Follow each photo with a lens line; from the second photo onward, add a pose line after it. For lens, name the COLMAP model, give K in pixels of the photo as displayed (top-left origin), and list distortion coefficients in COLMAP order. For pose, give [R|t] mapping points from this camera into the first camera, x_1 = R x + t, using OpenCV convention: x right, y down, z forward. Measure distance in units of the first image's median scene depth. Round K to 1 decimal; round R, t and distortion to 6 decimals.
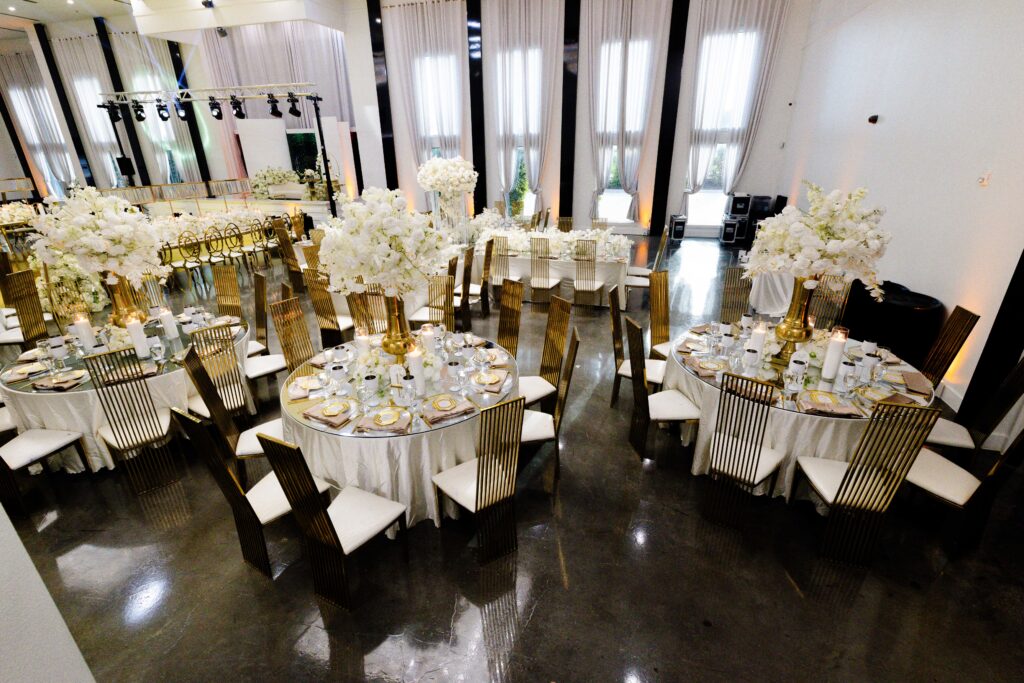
lens RADIAL K [[470.8, 0, 512.0], [0, 470.8, 341.5], [0, 0, 1]] dist [0.000880, 0.000421]
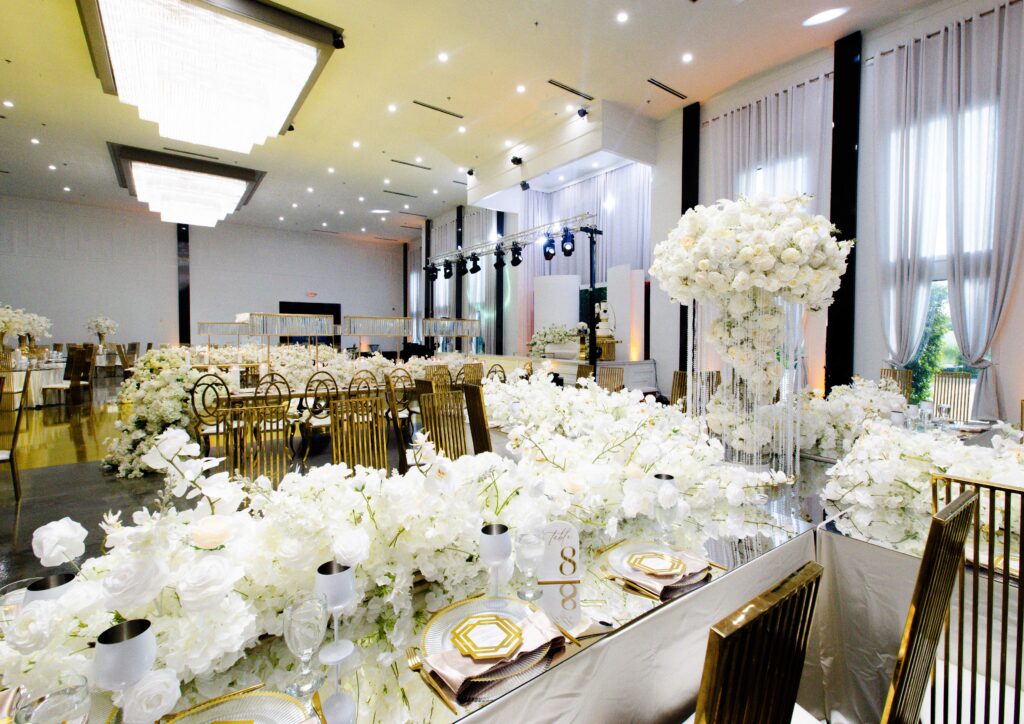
lens RADIAL K [[501.6, 0, 513.9], [0, 501.6, 343.0], [0, 0, 1]] dist [0.000494, 0.000392]
pose [[0.805060, 0.032267, -0.592315, -0.066971], [-0.240848, 0.930291, -0.276677, -0.193258], [0.542097, 0.365400, 0.756712, 0.816569]]
